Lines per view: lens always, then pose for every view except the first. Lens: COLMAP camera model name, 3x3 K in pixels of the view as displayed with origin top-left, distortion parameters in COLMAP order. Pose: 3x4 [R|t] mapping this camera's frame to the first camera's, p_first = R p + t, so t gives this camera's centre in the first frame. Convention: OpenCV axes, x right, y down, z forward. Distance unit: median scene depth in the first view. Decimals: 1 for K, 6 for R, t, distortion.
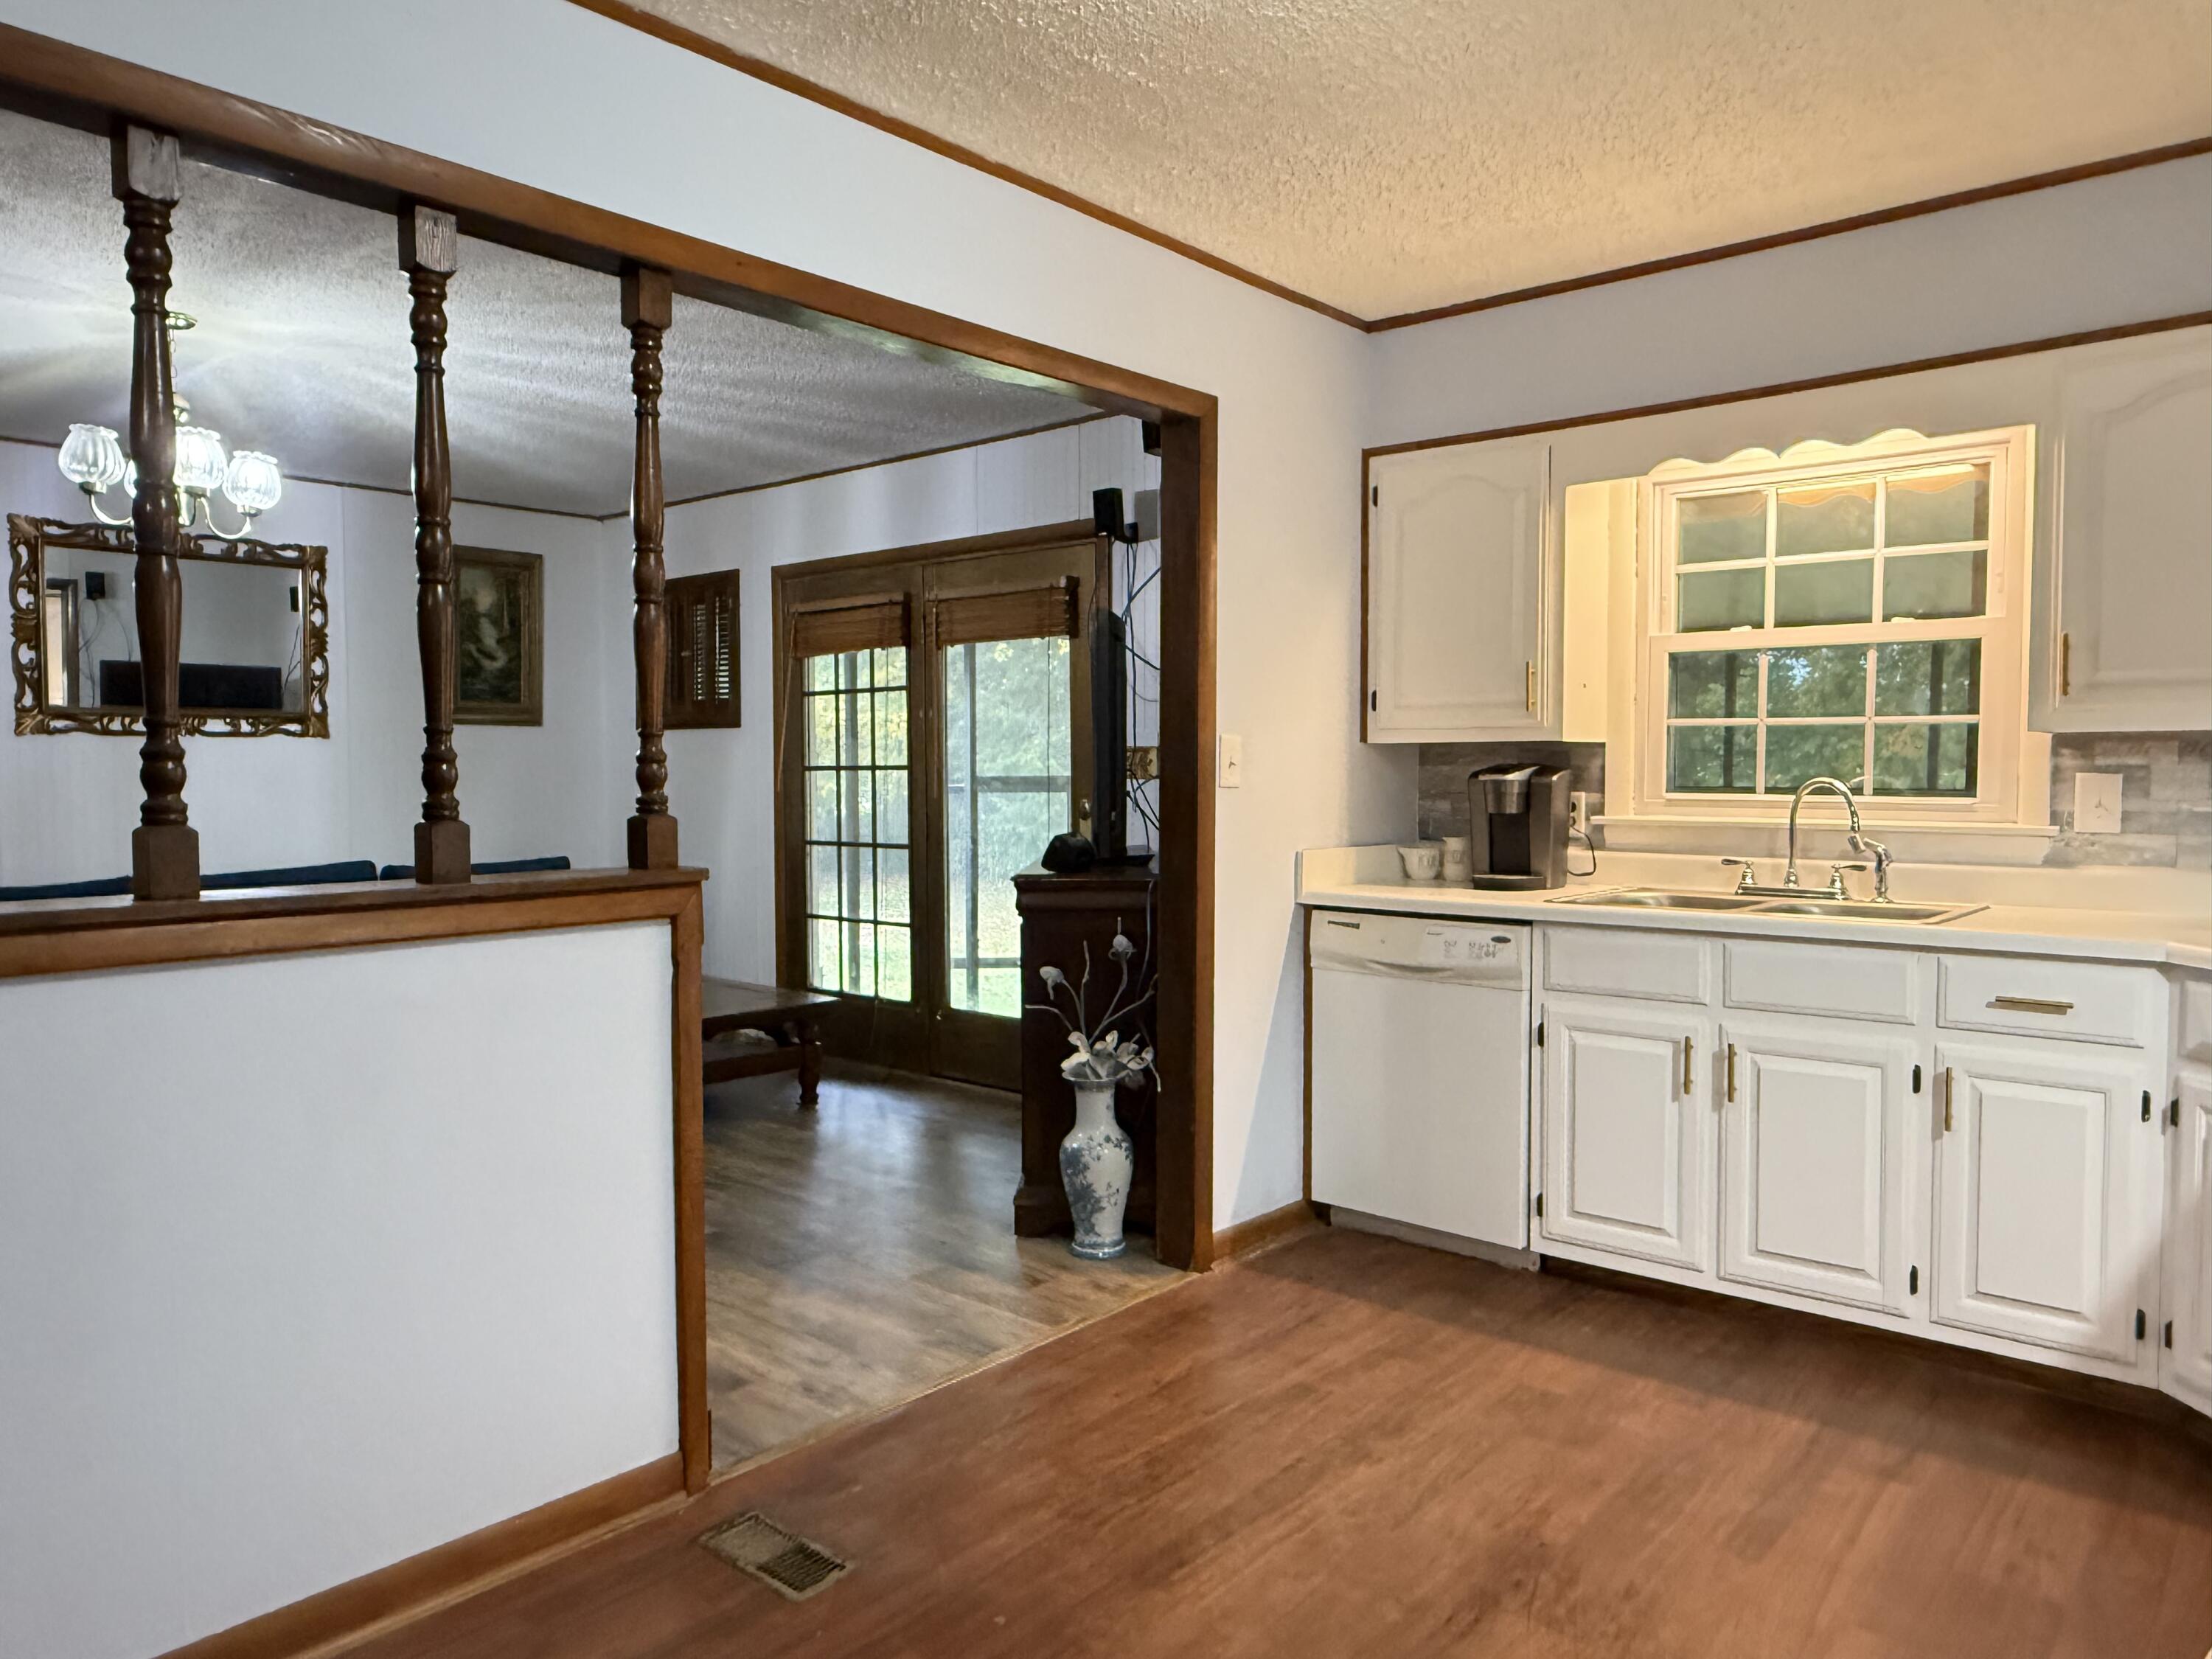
lens RADIAL K [[1500.1, 0, 1096.6], [0, 1500.1, 832.9], [0, 0, 1]] dist [0.007689, -0.001311]
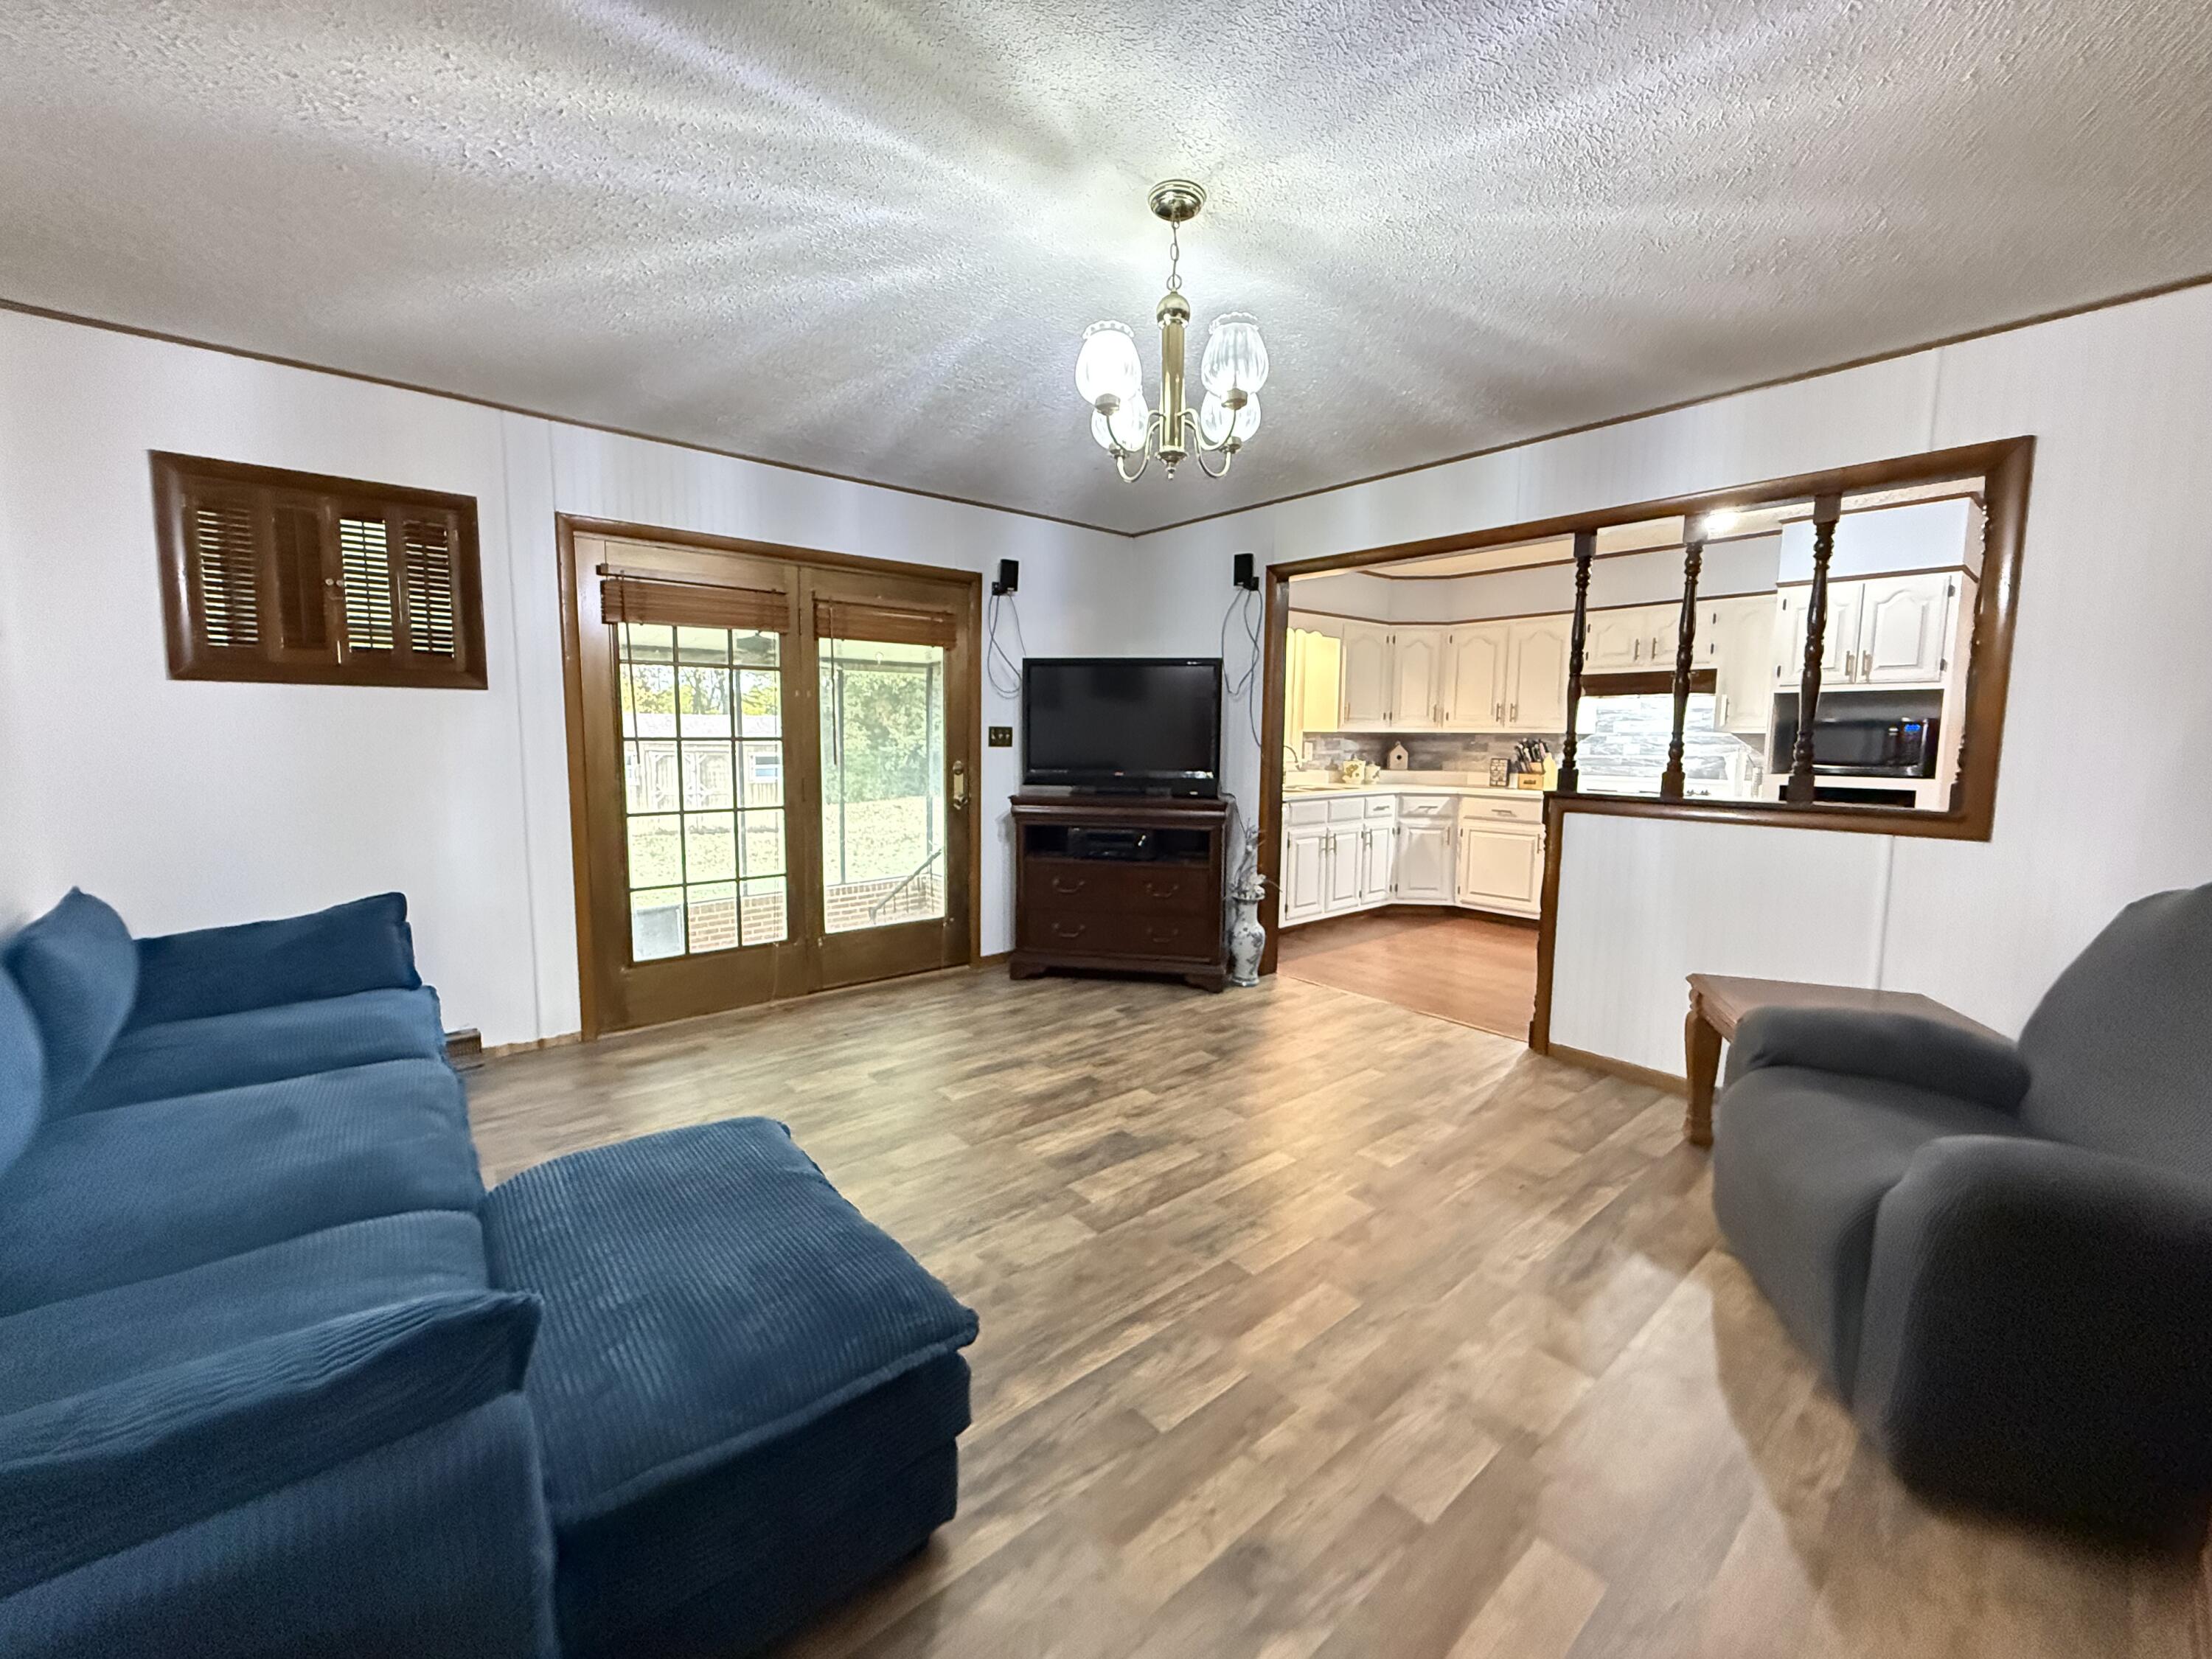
lens RADIAL K [[877.1, 0, 1107.0], [0, 877.1, 823.3], [0, 0, 1]] dist [-0.000639, 0.000754]
pose [[0.146907, -0.097460, 0.984337, -1.235506], [0.033481, 0.995054, 0.093524, -0.054421], [-0.988583, 0.019218, 0.149444, 1.065879]]
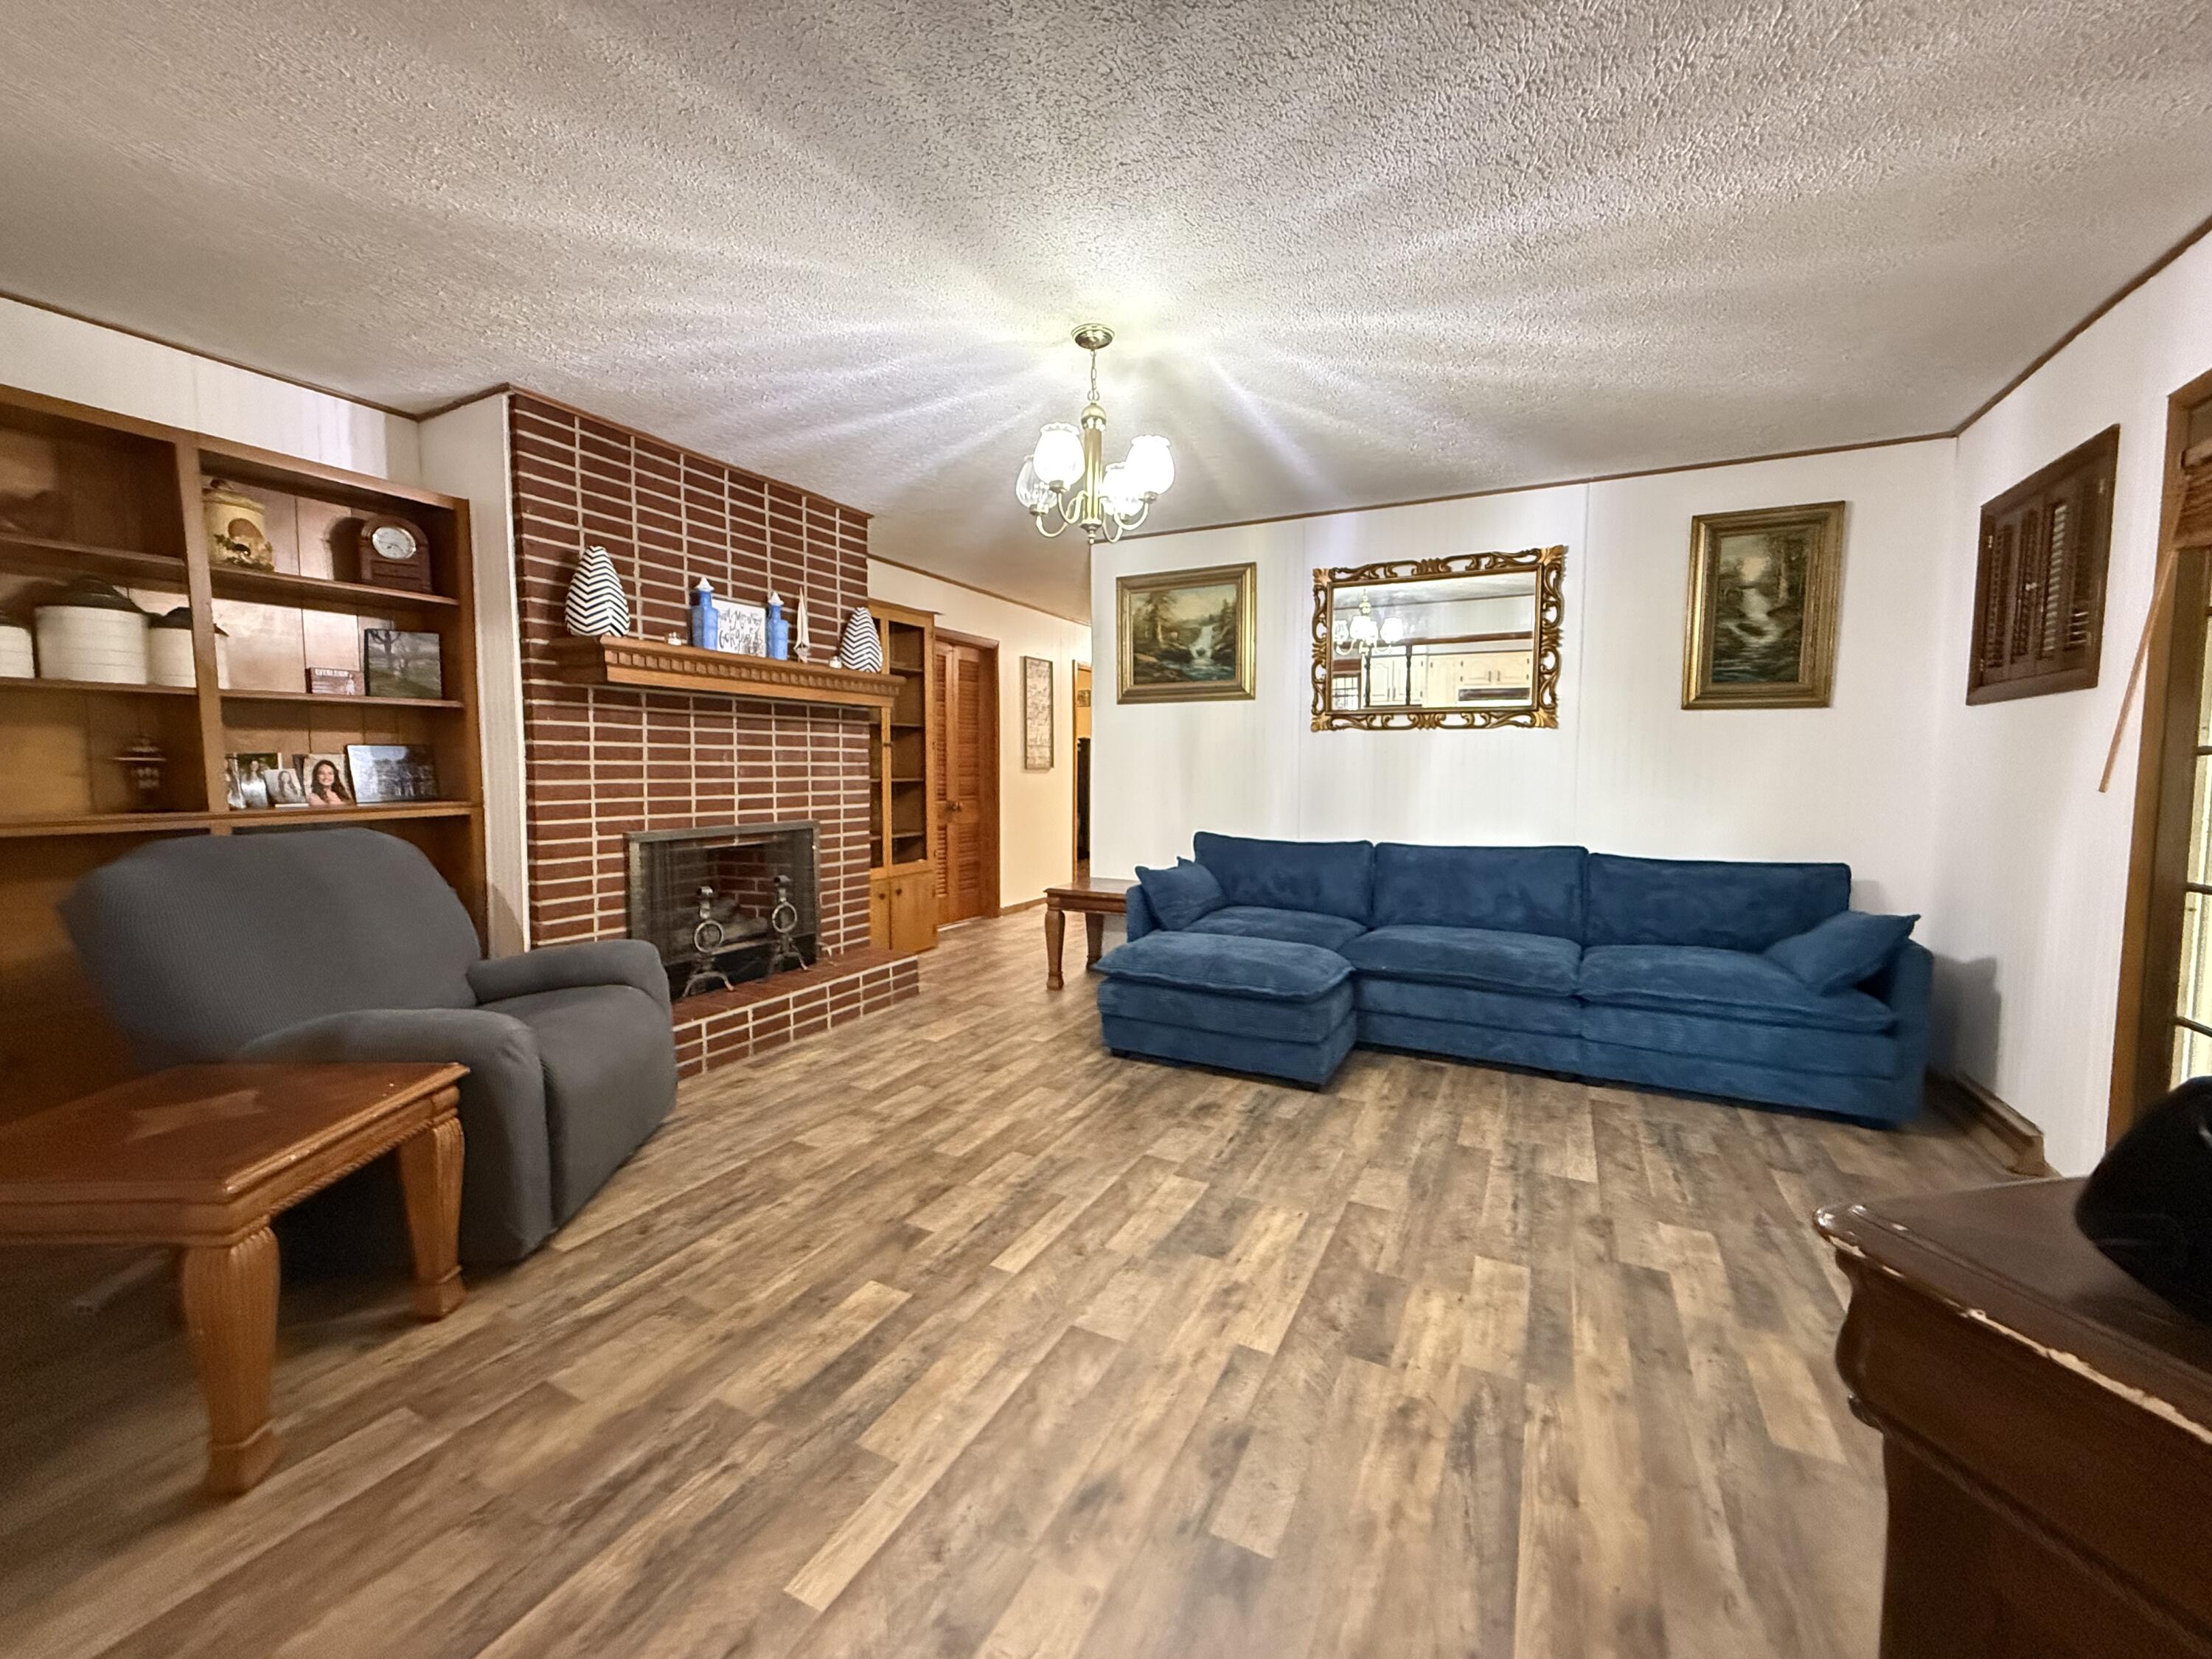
lens RADIAL K [[877.1, 0, 1094.2], [0, 877.1, 831.7], [0, 0, 1]] dist [-0.000639, 0.000754]
pose [[0.232077, 0.078447, -0.969529, 0.038464], [-0.050658, 0.996365, 0.068492, -0.027920], [0.971377, 0.033219, 0.235207, 0.944262]]
